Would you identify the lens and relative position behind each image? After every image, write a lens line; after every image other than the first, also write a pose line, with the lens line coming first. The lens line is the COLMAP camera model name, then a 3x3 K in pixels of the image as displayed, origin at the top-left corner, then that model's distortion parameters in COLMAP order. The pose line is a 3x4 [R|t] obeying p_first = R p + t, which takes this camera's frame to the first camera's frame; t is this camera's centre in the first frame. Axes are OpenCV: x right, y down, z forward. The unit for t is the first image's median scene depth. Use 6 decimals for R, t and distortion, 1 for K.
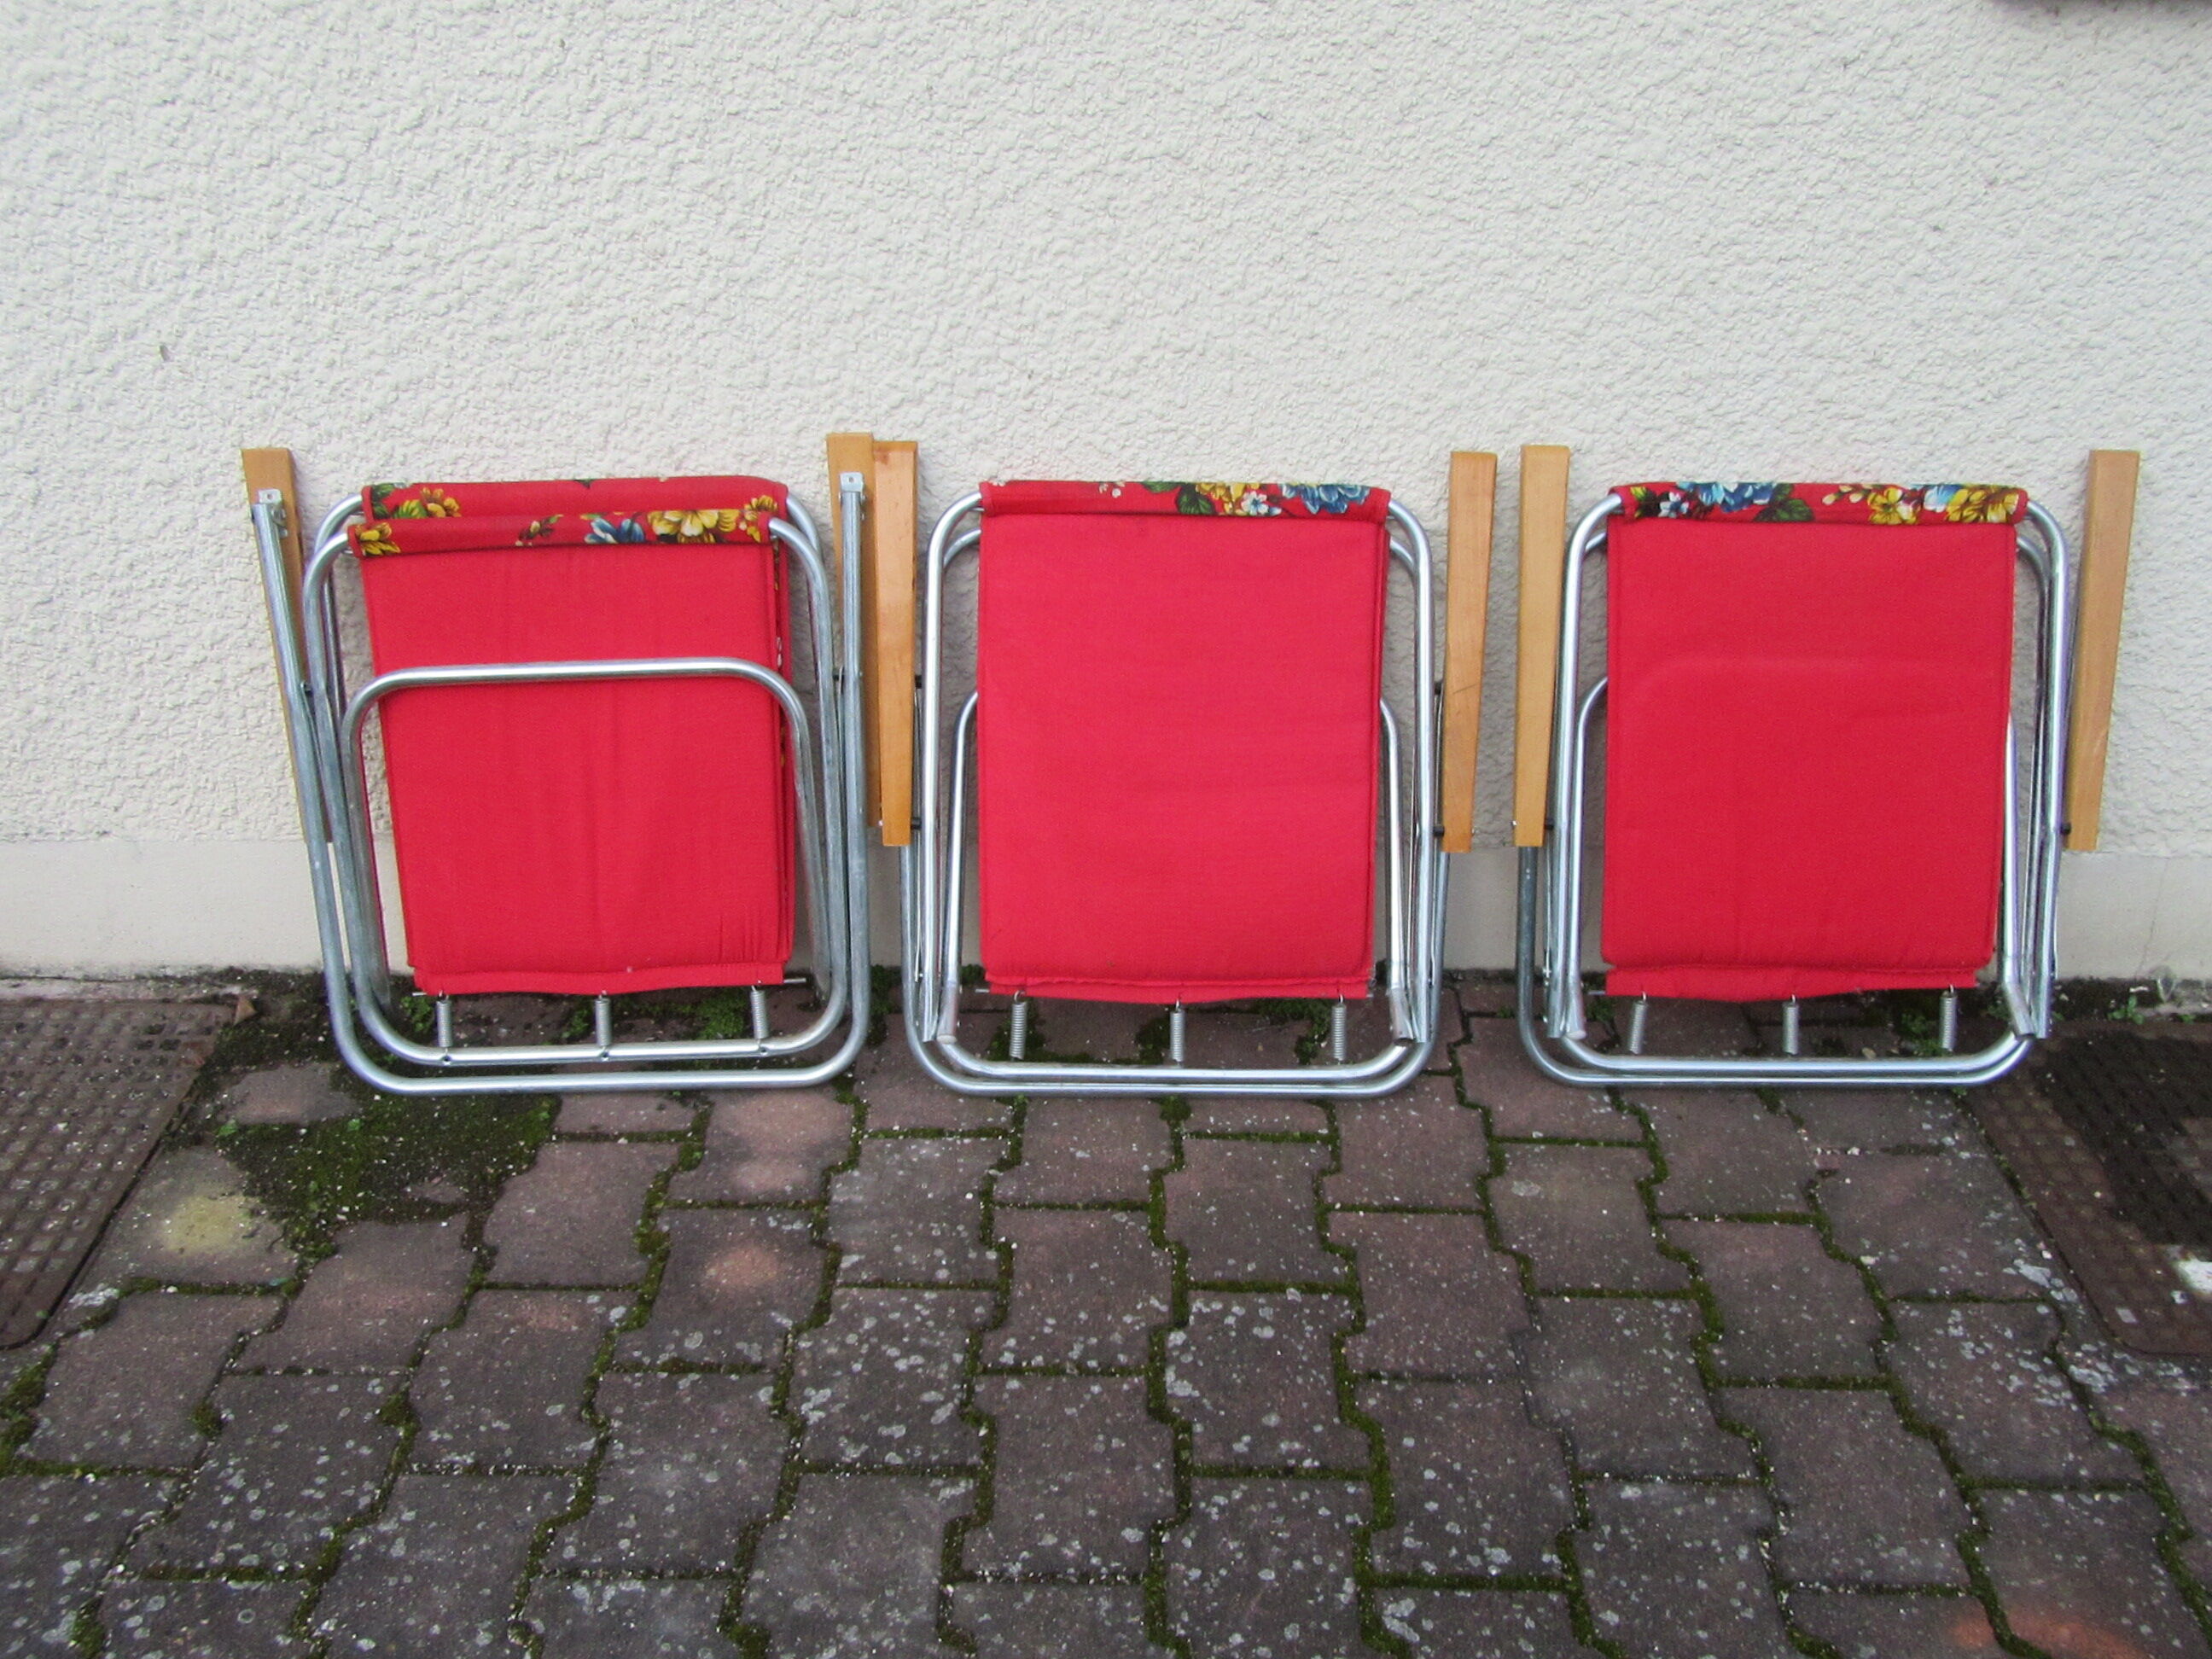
lens RADIAL K [[2026.5, 0, 1118.4], [0, 2026.5, 828.3], [0, 0, 1]] dist [0.006953, 0.000000]
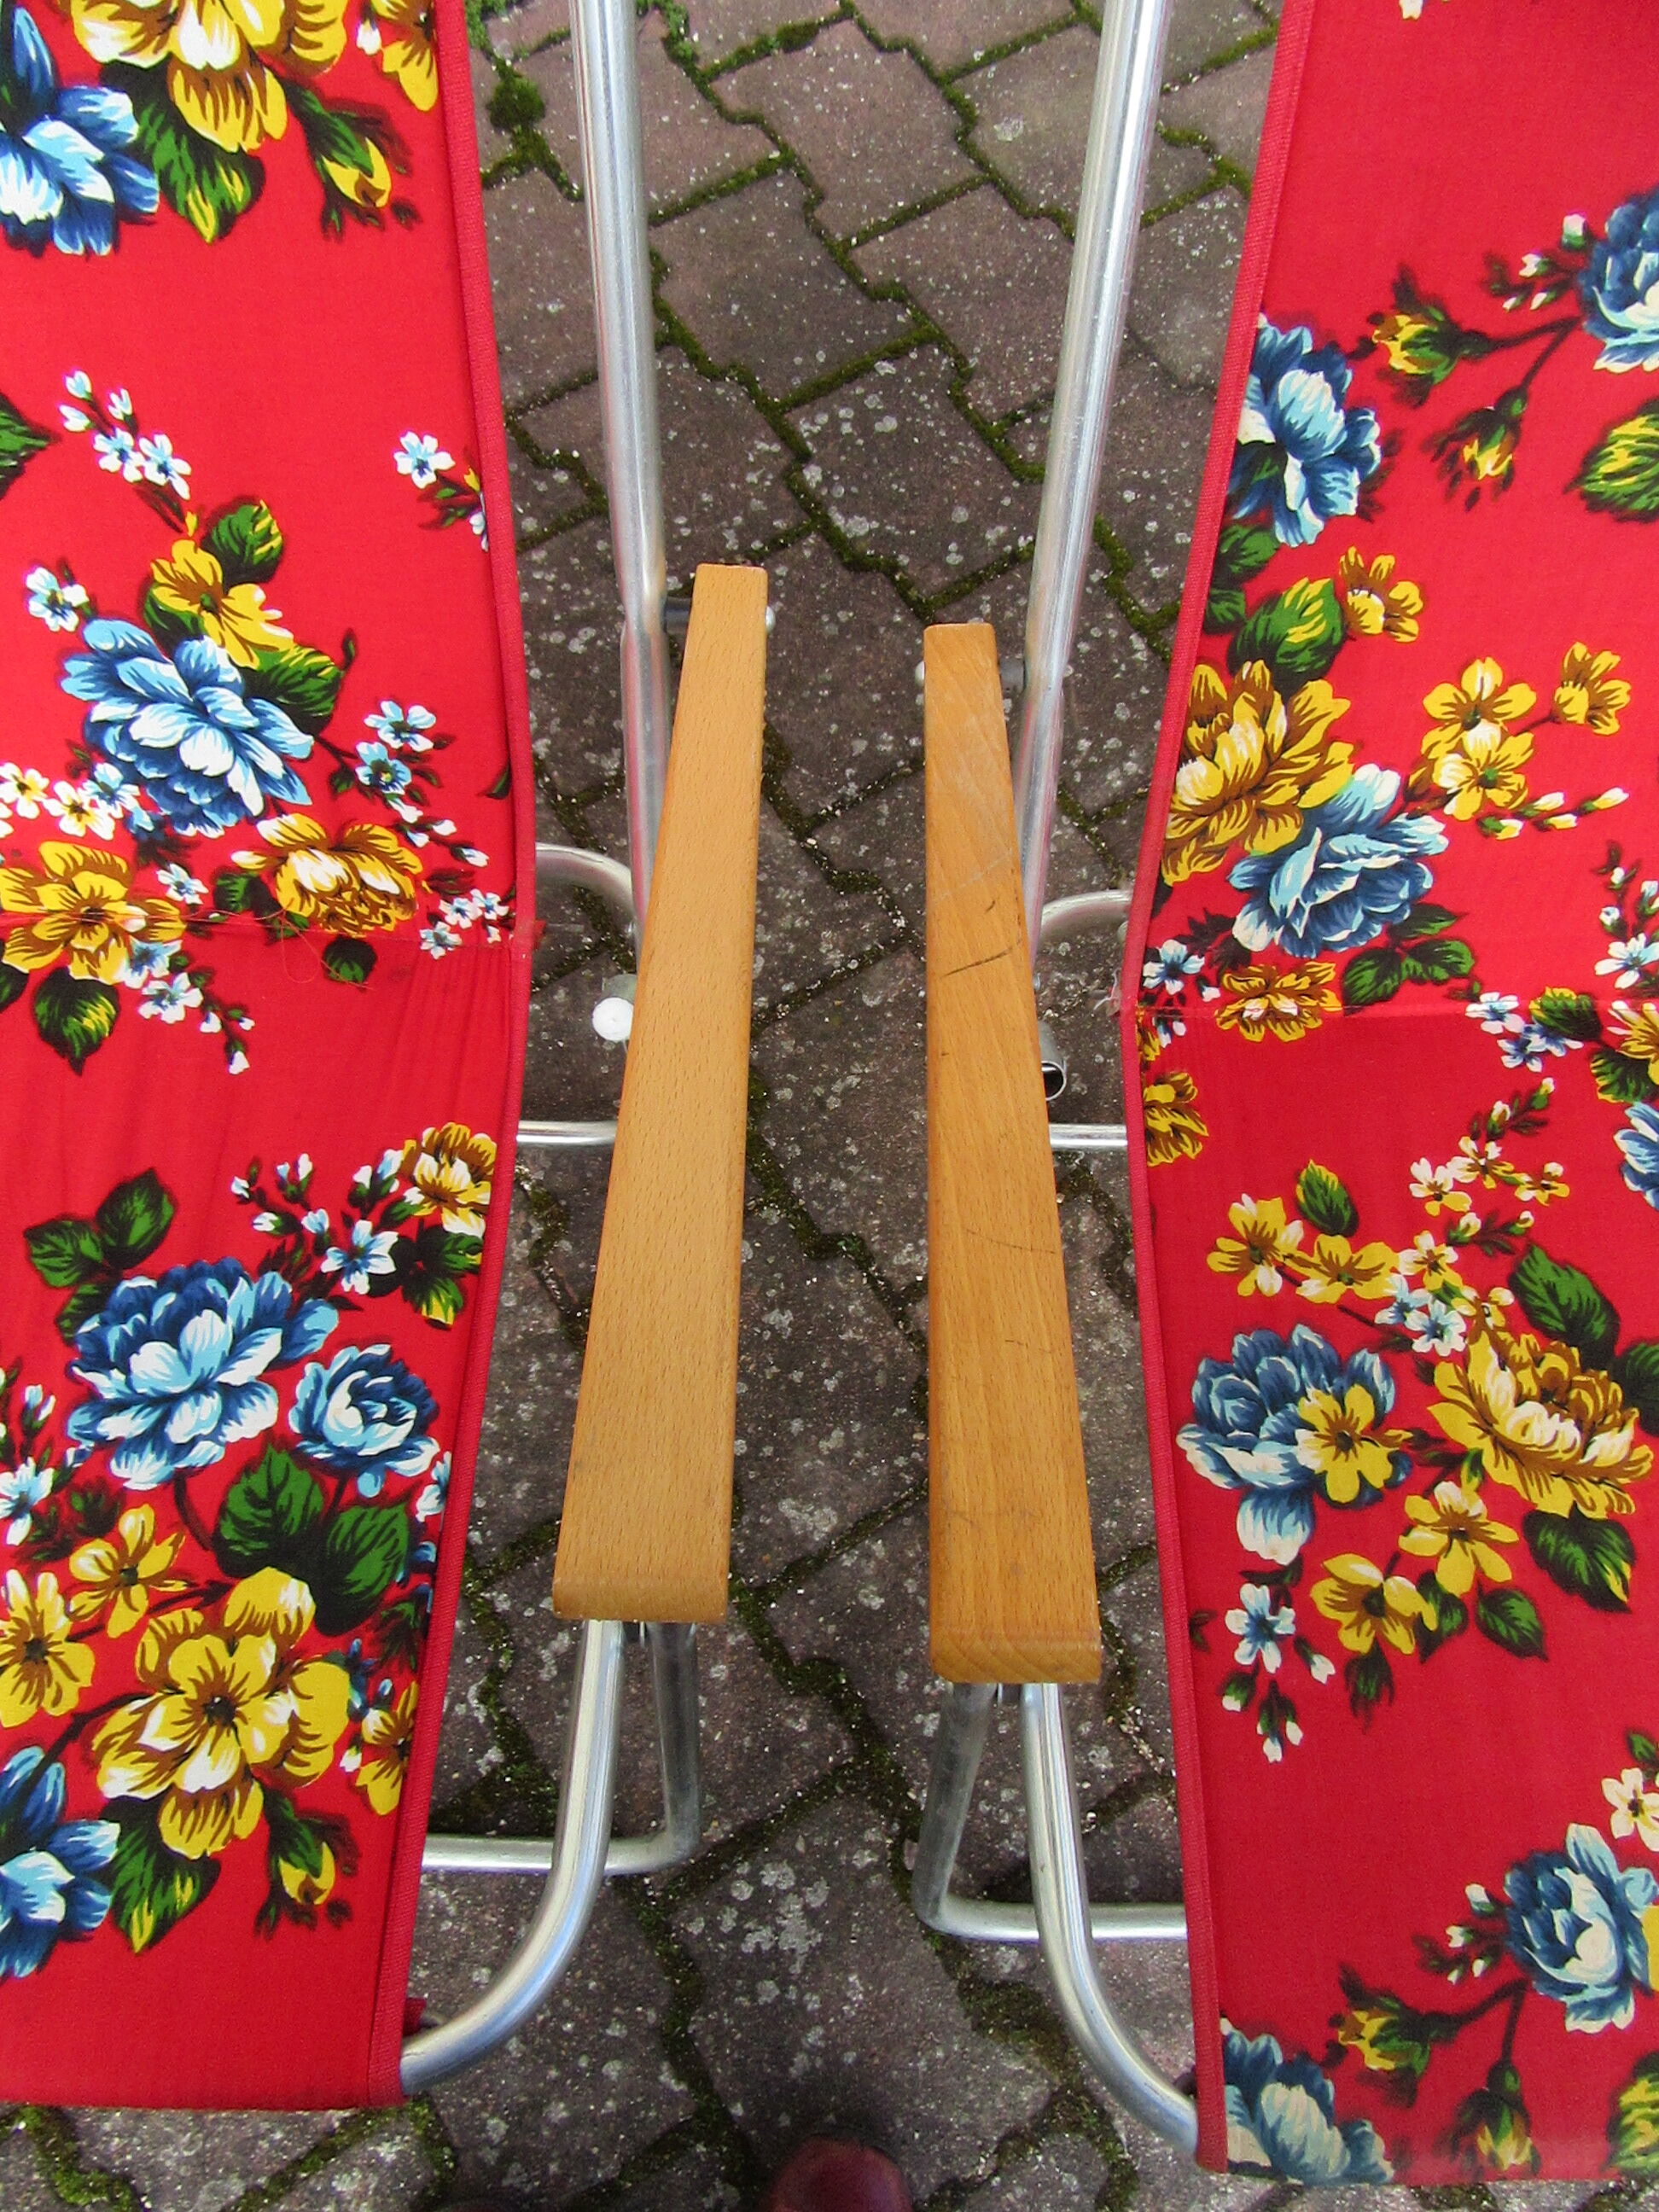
lens RADIAL K [[1640.0, 0, 825.0], [0, 1640.0, 1100.8], [0, 0, 1]] dist [-0.008552, 0.018112]
pose [[0.833542, -0.522903, 0.178268, -0.235316], [0.263384, 0.659785, 0.703784, -0.074471], [-0.485630, -0.539681, 0.687683, 0.334208]]
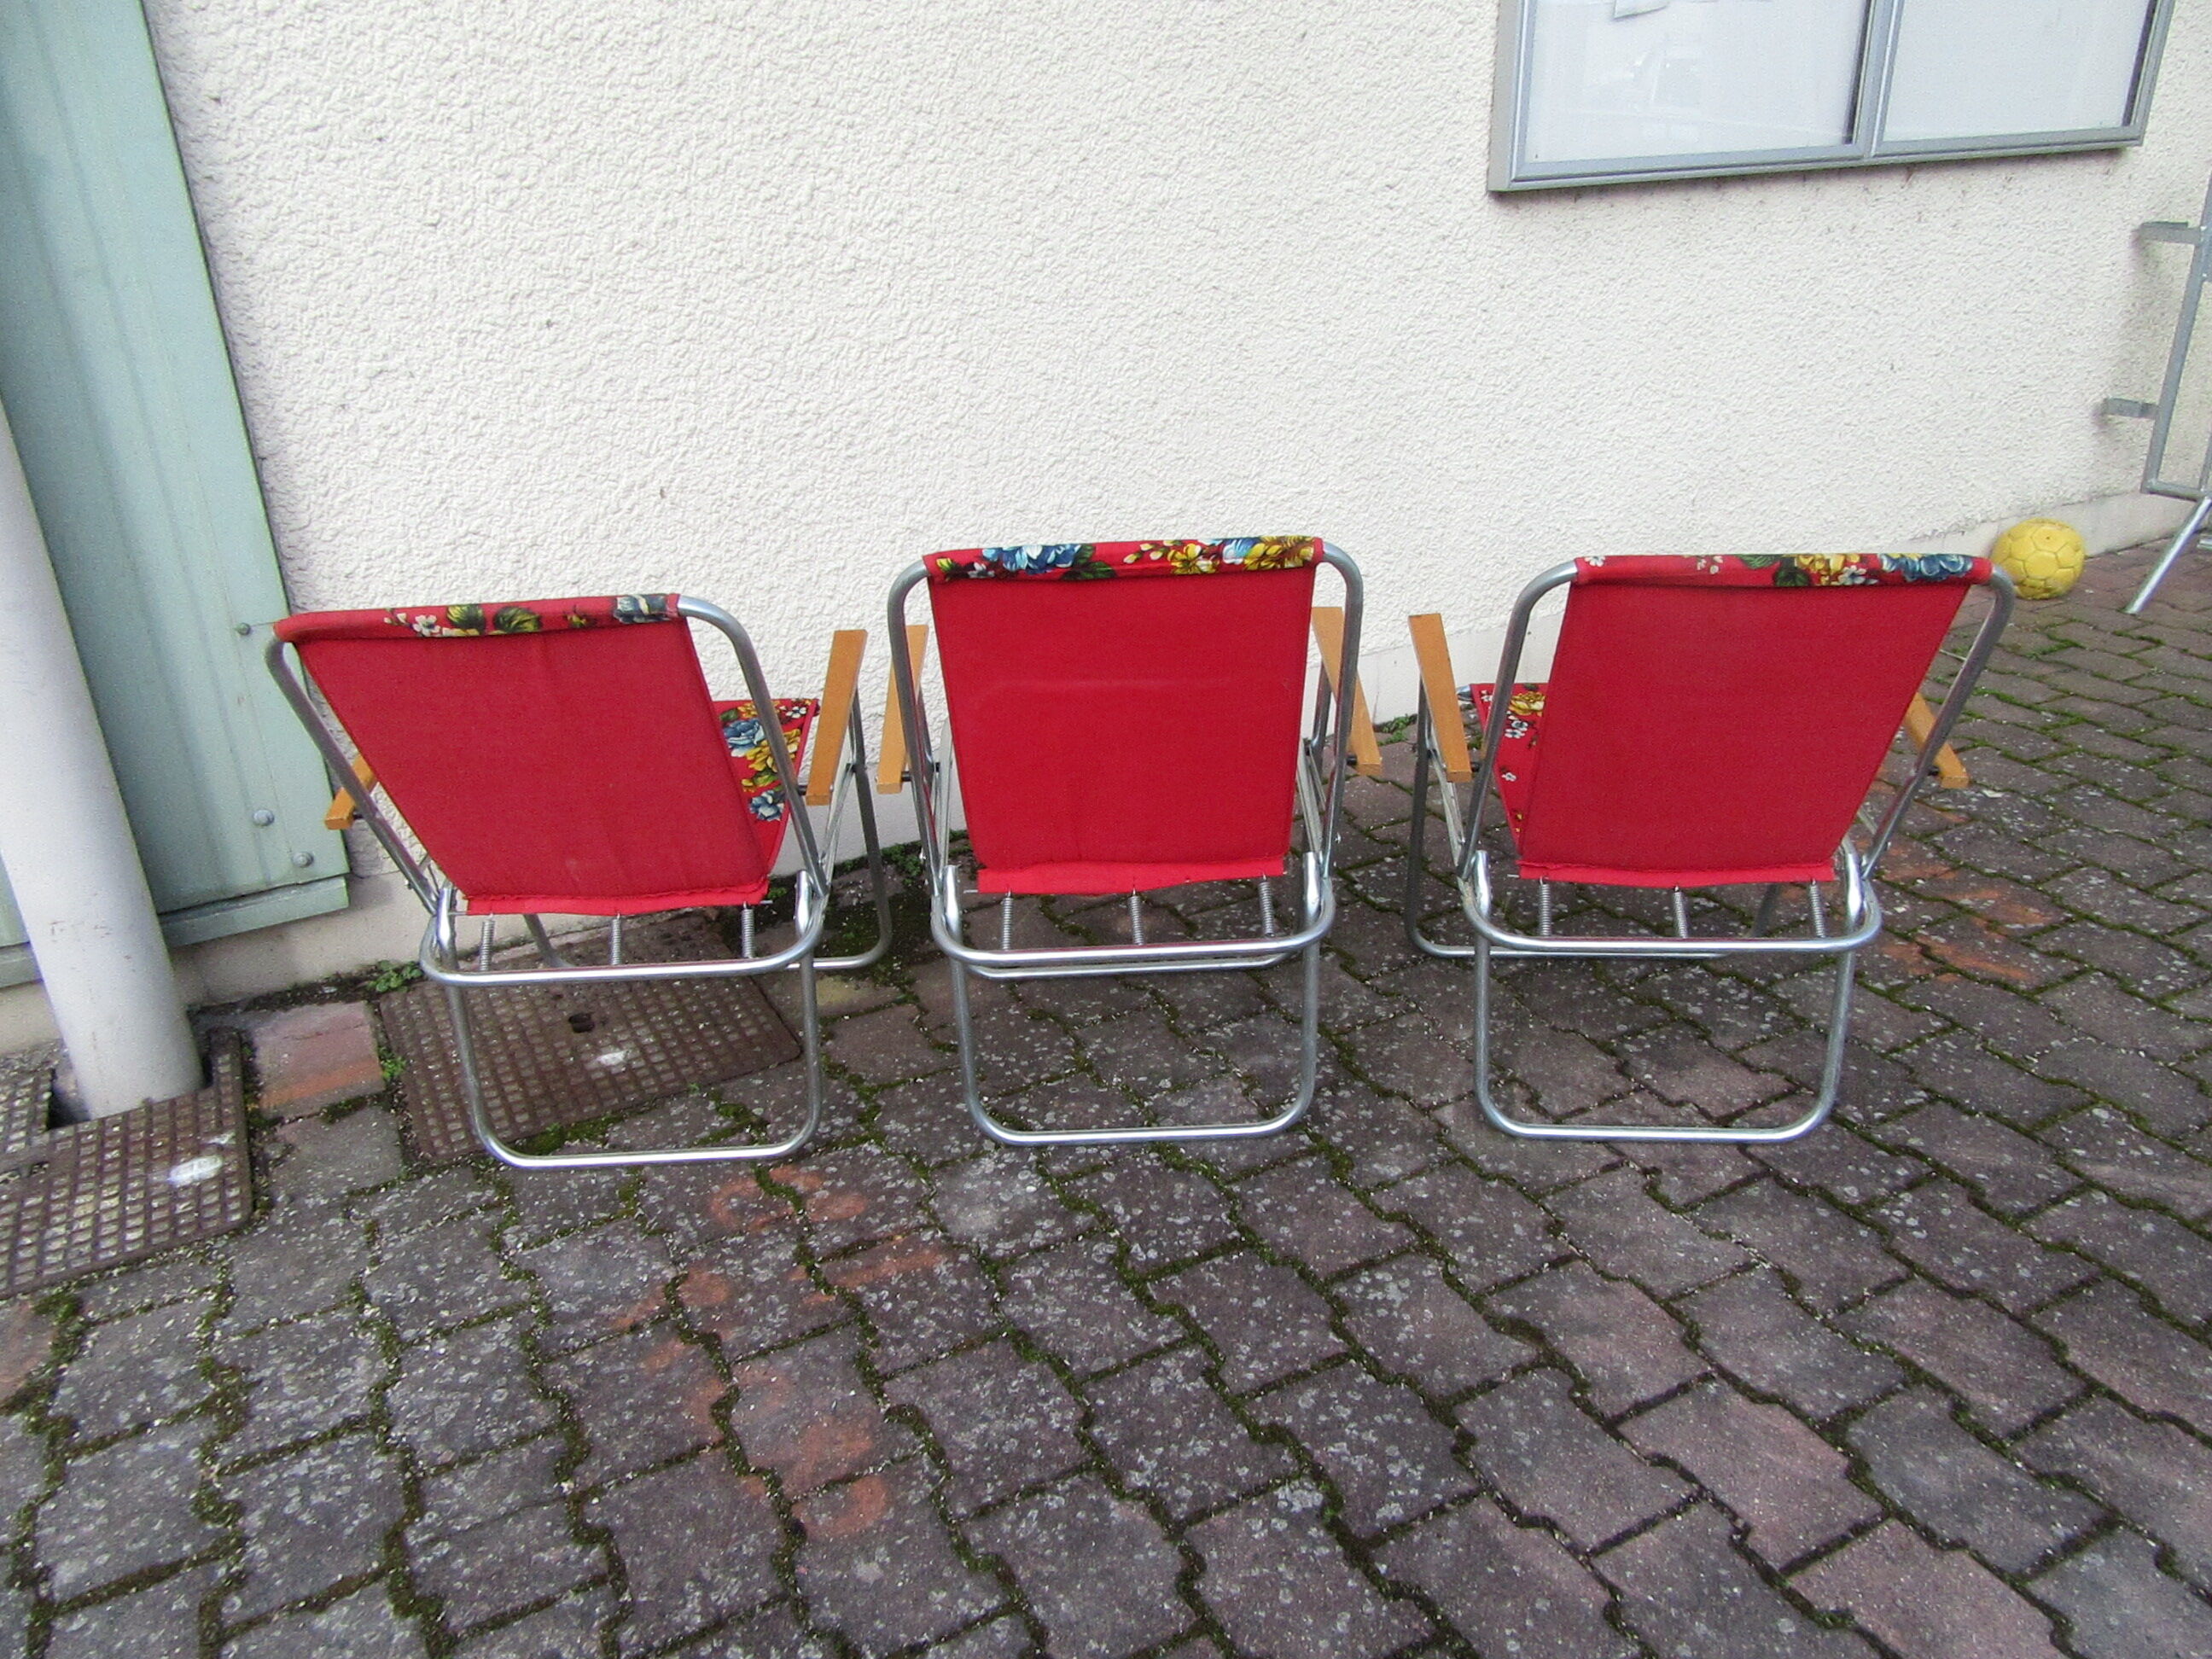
lens RADIAL K [[1640.0, 0, 1113.9], [0, 1640.0, 822.9], [0, 0, 1]] dist [-0.008552, 0.018112]
pose [[0.877945, -0.233129, 0.418168, -0.798548], [0.268754, 0.962817, -0.027478, 0.167257], [-0.396213, 0.136508, 0.907954, -0.337968]]
